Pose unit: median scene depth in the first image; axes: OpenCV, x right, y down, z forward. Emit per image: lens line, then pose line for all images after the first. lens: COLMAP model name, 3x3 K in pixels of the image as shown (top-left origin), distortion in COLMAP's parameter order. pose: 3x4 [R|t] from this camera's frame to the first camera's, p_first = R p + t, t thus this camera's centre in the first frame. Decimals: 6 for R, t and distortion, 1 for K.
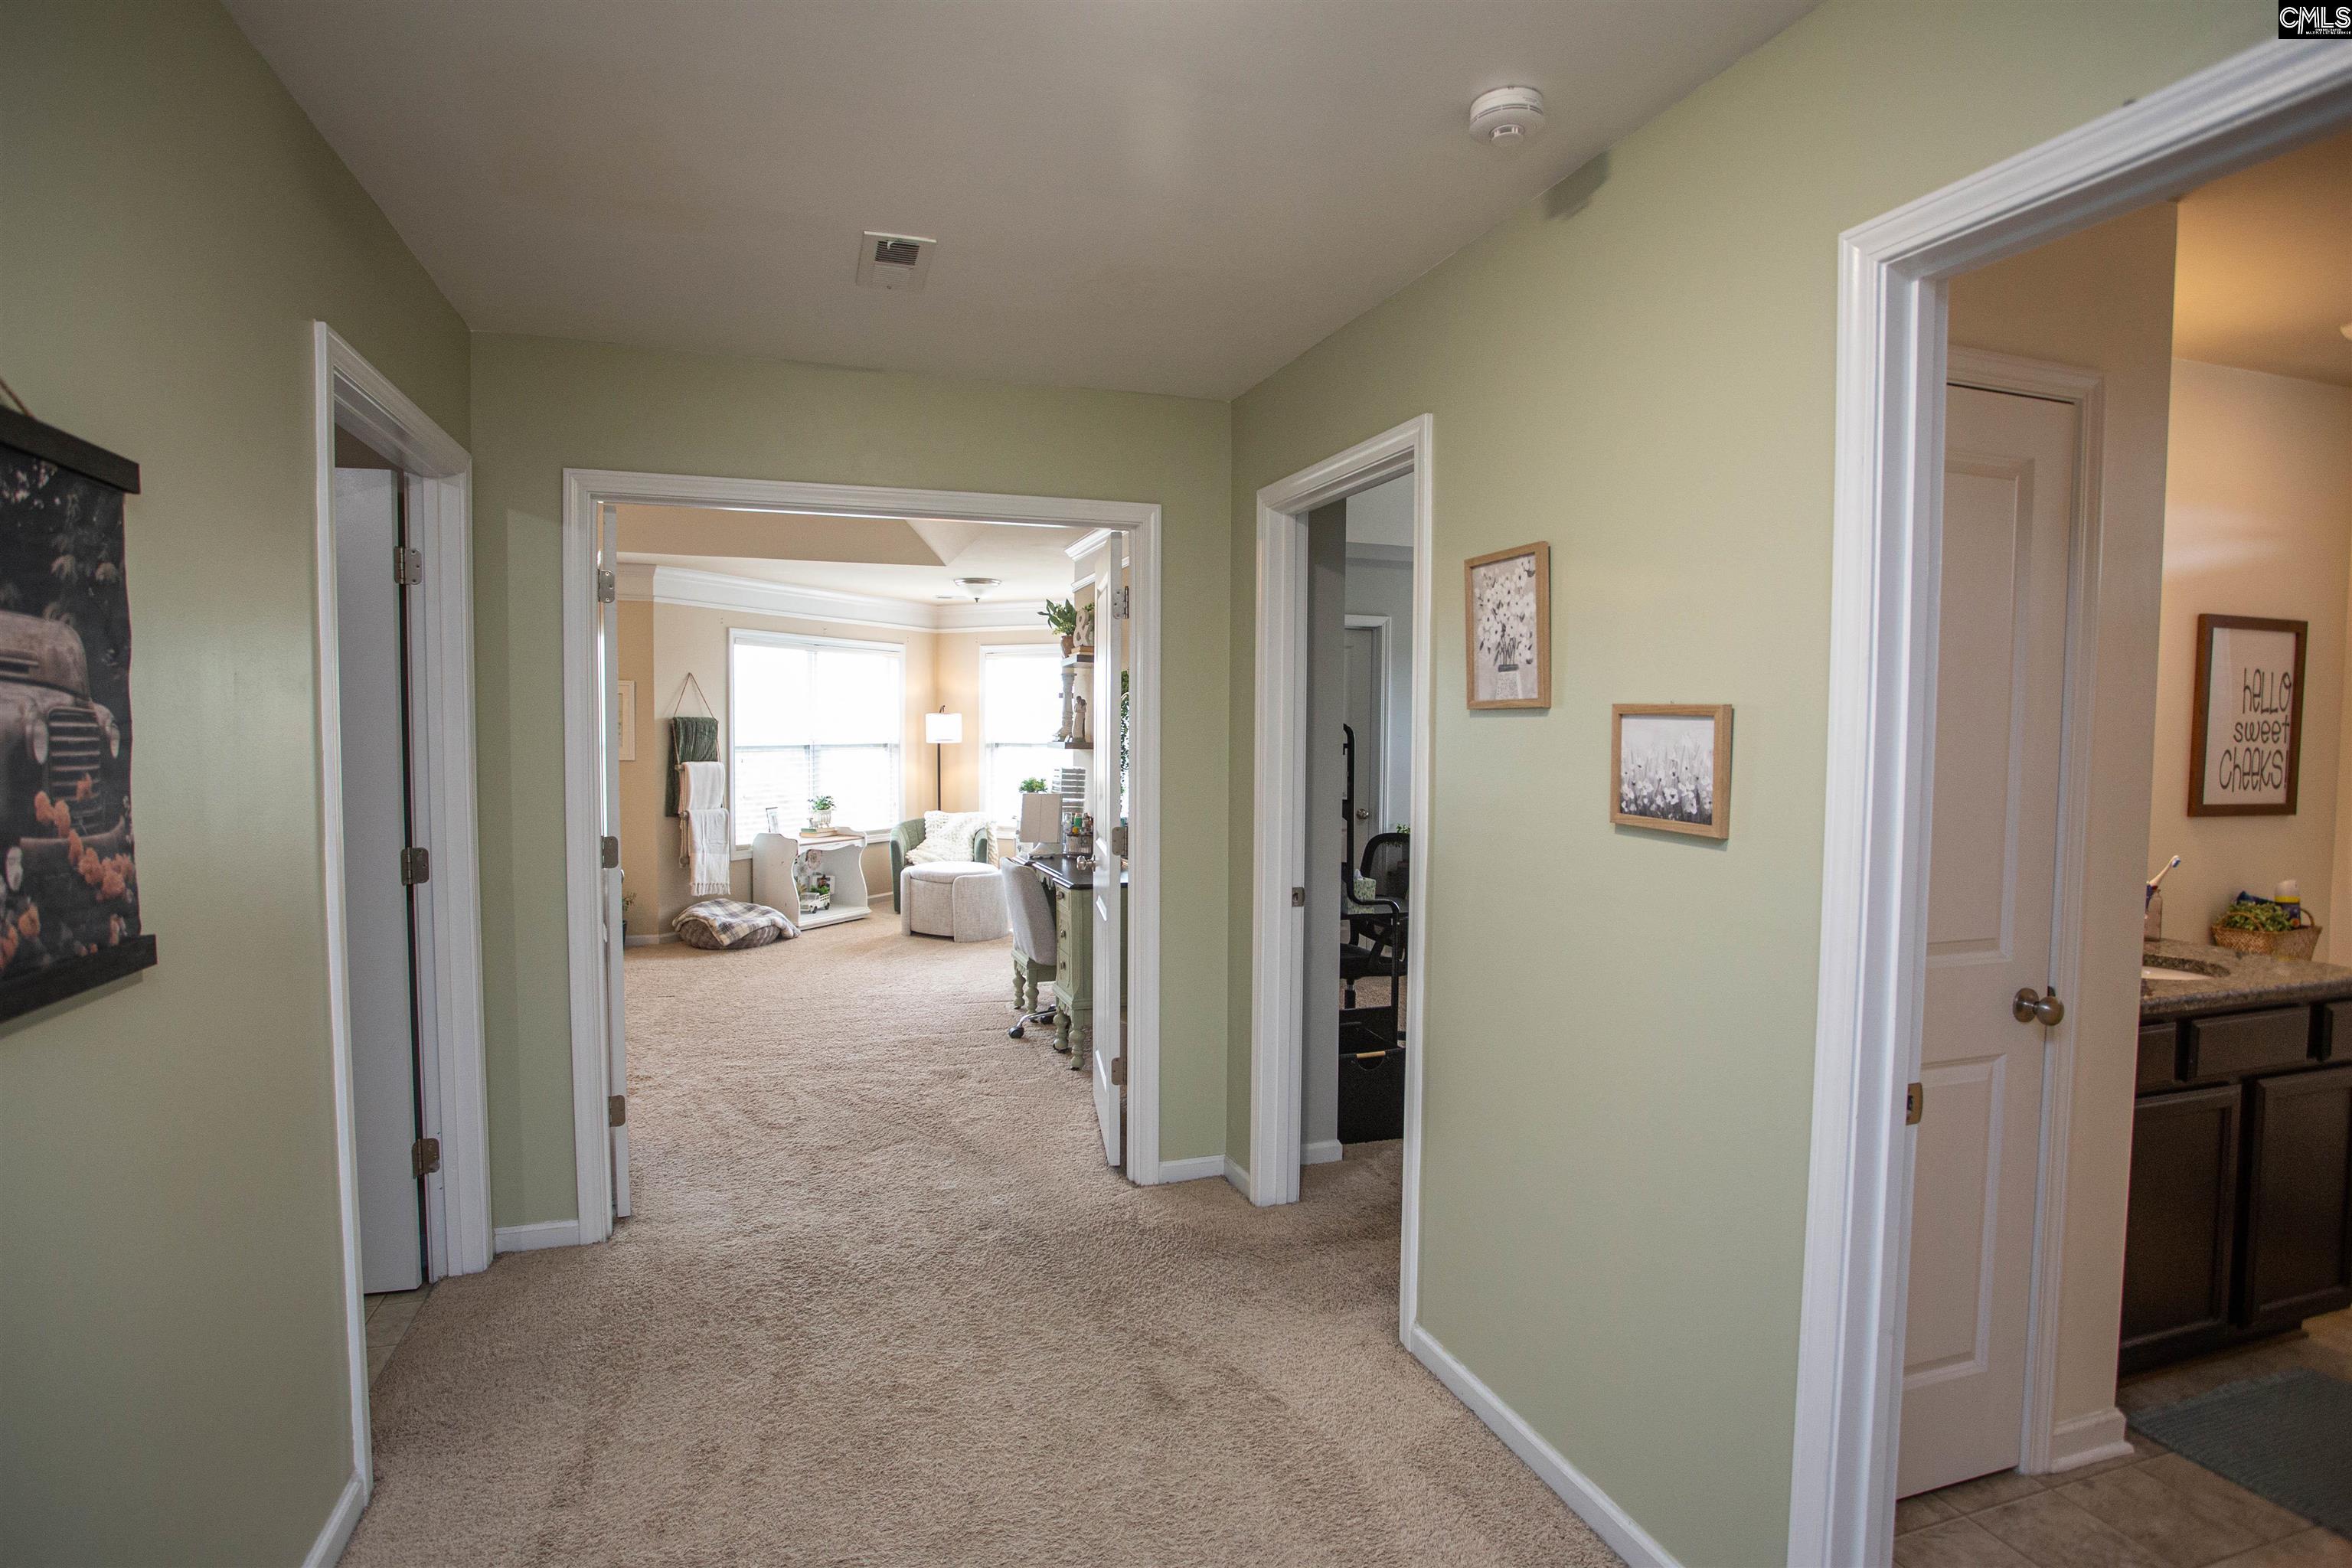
lens RADIAL K [[1198.5, 0, 1167.7], [0, 1198.5, 783.6], [0, 0, 1]] dist [-0.075913, 0.036282]
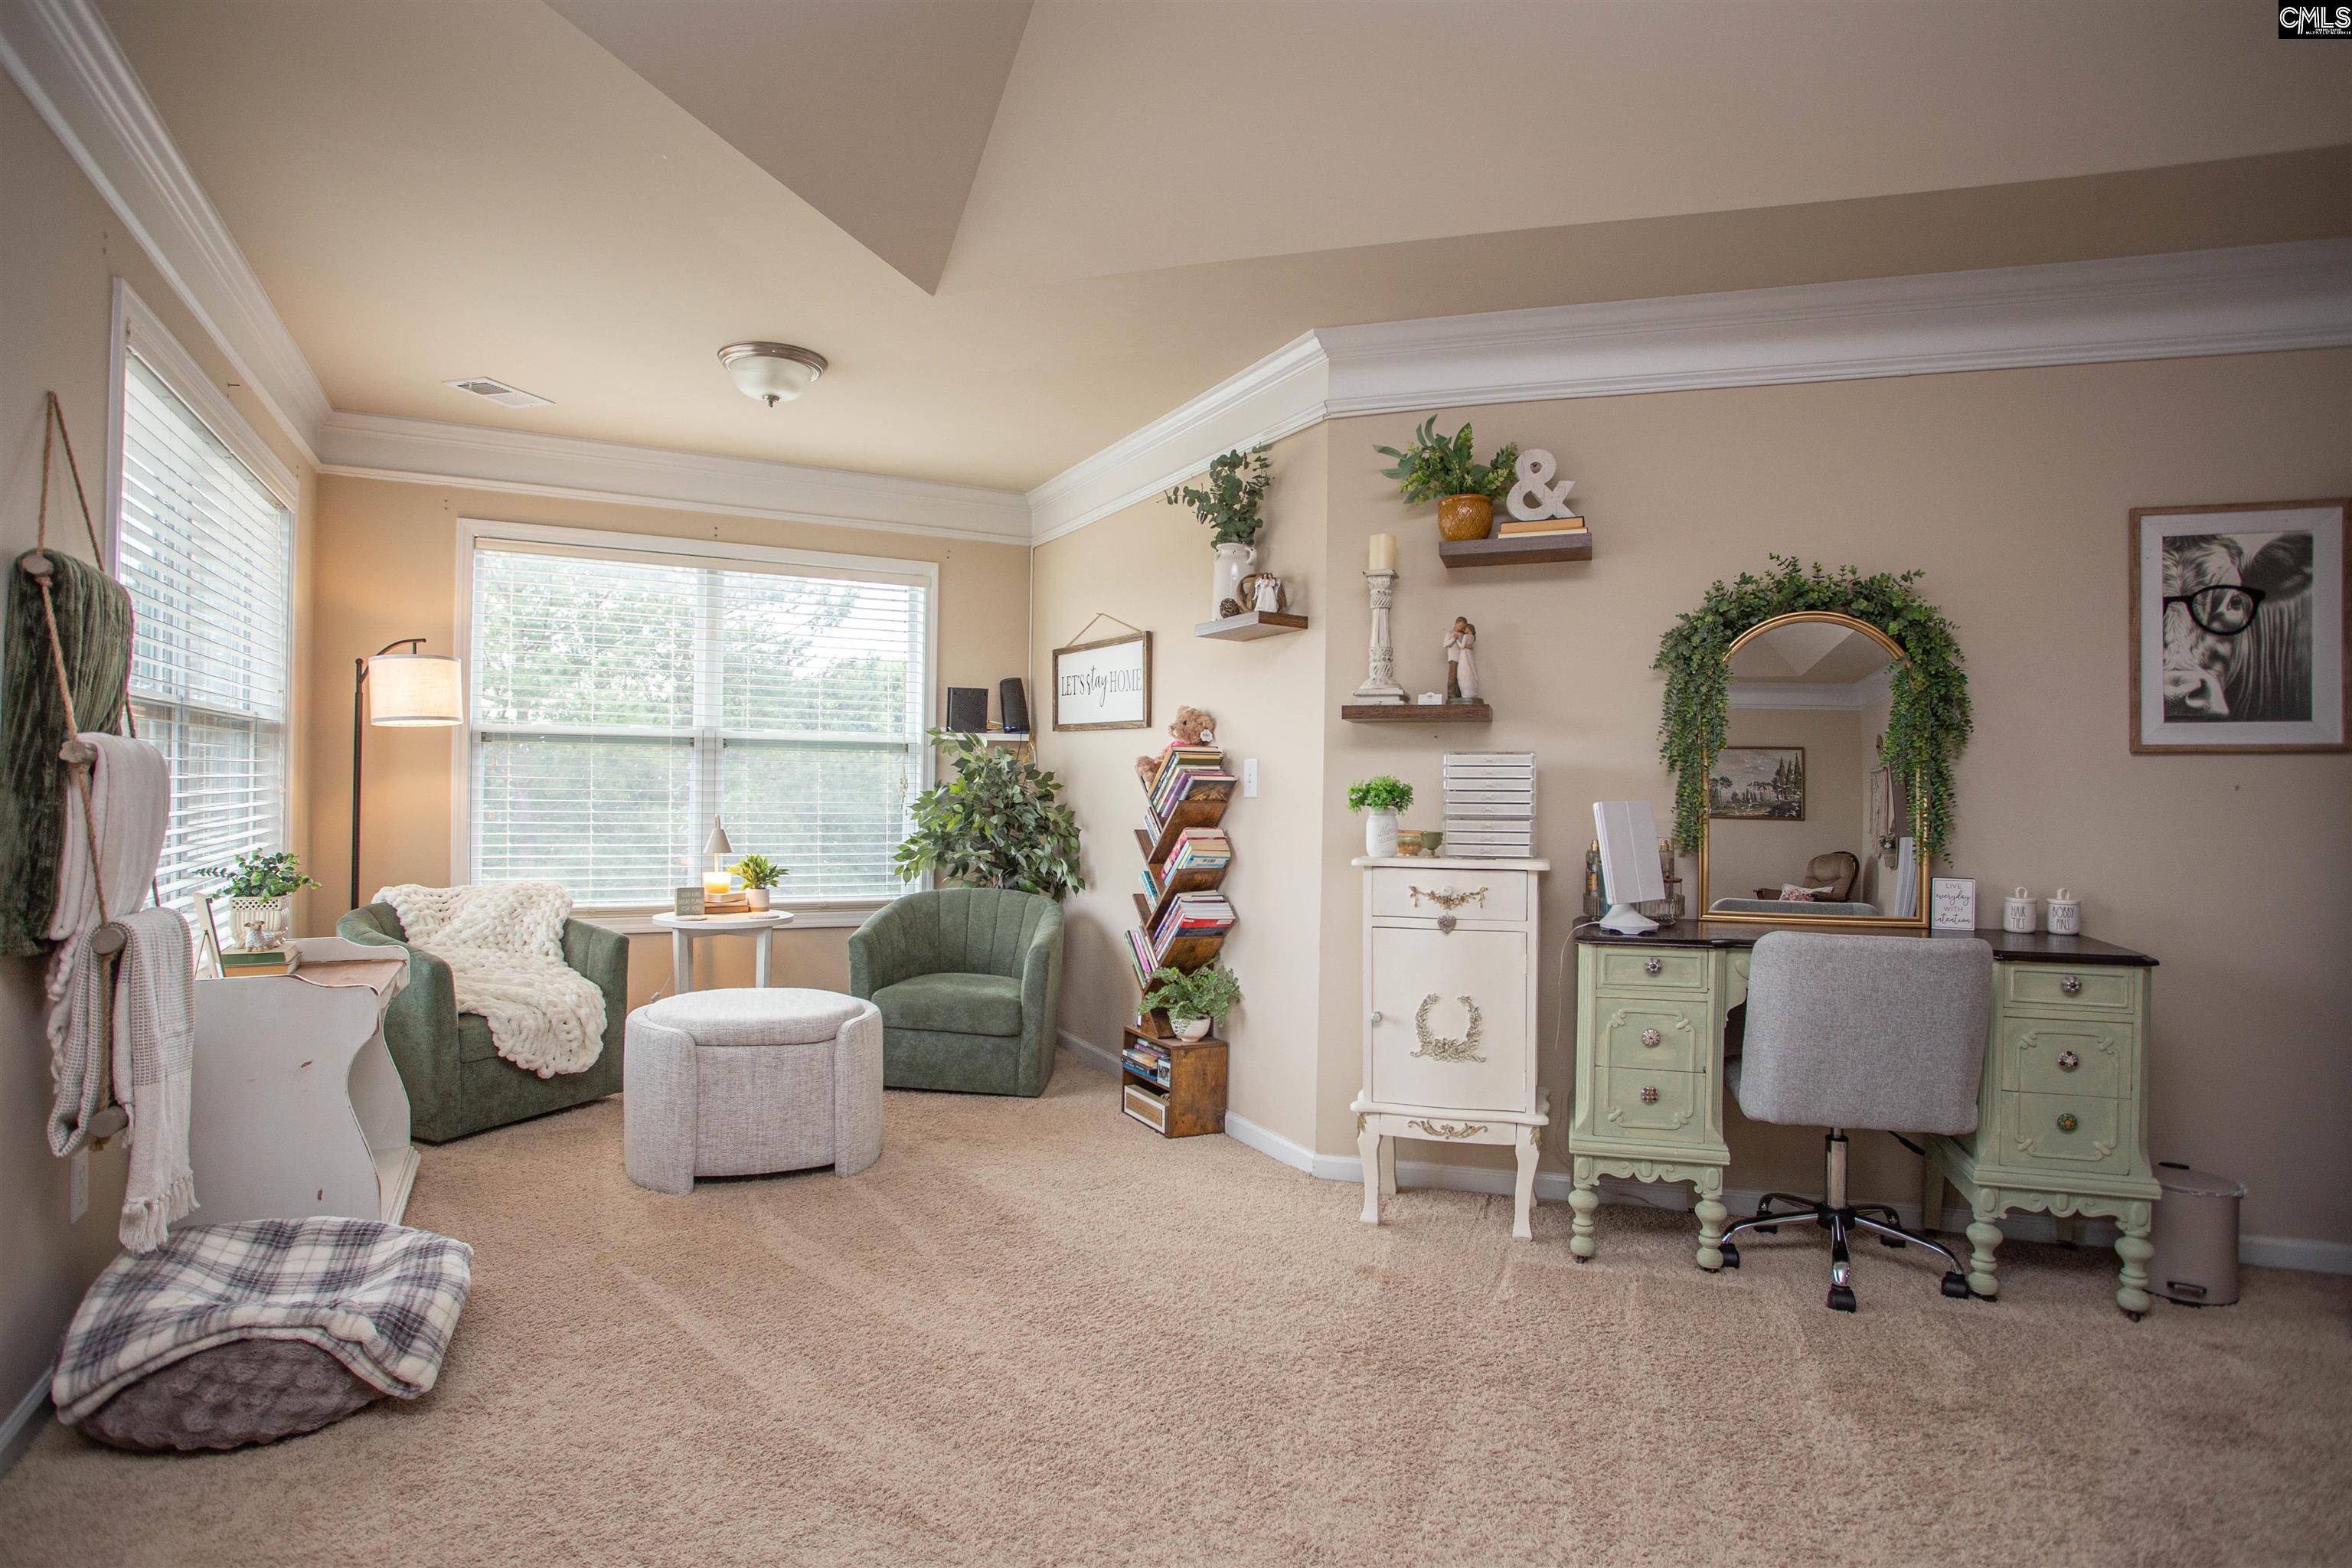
lens RADIAL K [[1234.8, 0, 1176.0], [0, 1234.8, 784.0], [0, 0, 1]] dist [-0.077564, 0.038762]
pose [[0.590160, 0.002695, 0.807281, -0.427693], [0.027237, 0.999359, -0.023248, 0.005255], [-0.806826, 0.035708, 0.589709, 0.595050]]
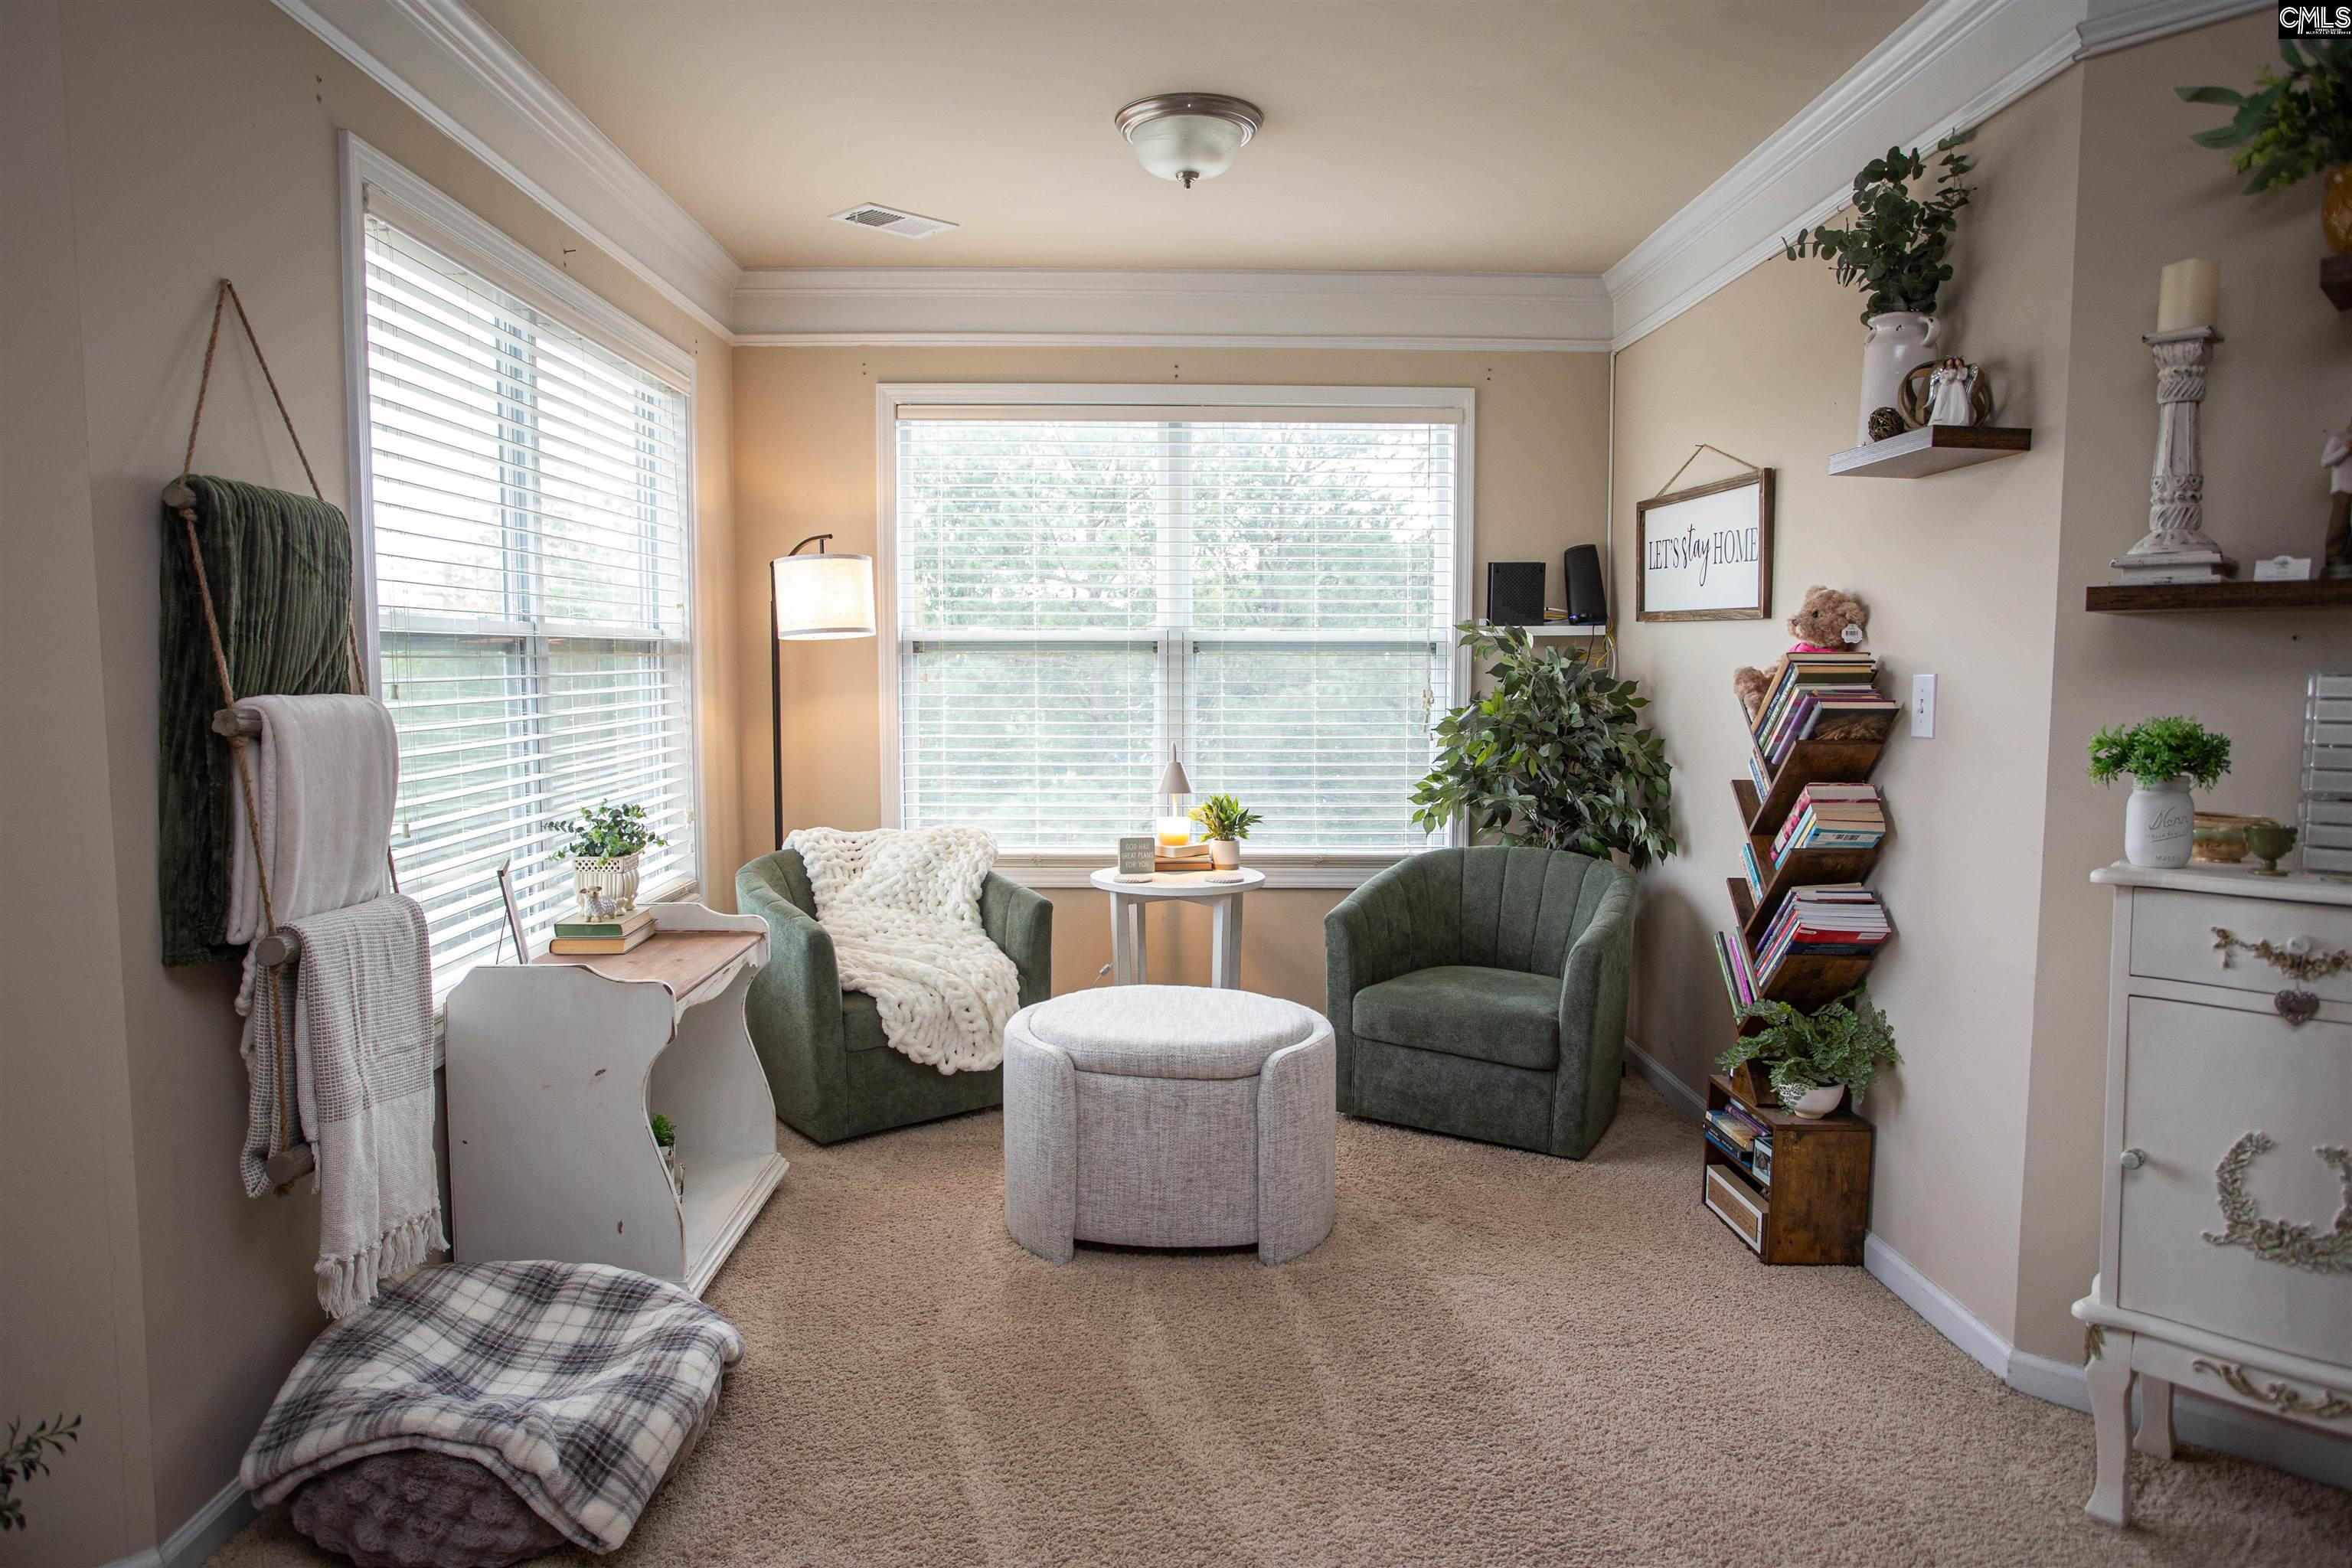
lens RADIAL K [[1493.8, 0, 1166.1], [0, 1493.8, 786.1], [0, 0, 1]] dist [-0.061247, 0.055003]
pose [[0.889208, -0.044253, 0.455359, -0.344910], [0.026228, 0.998605, 0.045831, -0.008415], [-0.456751, -0.028810, 0.889128, 0.625030]]
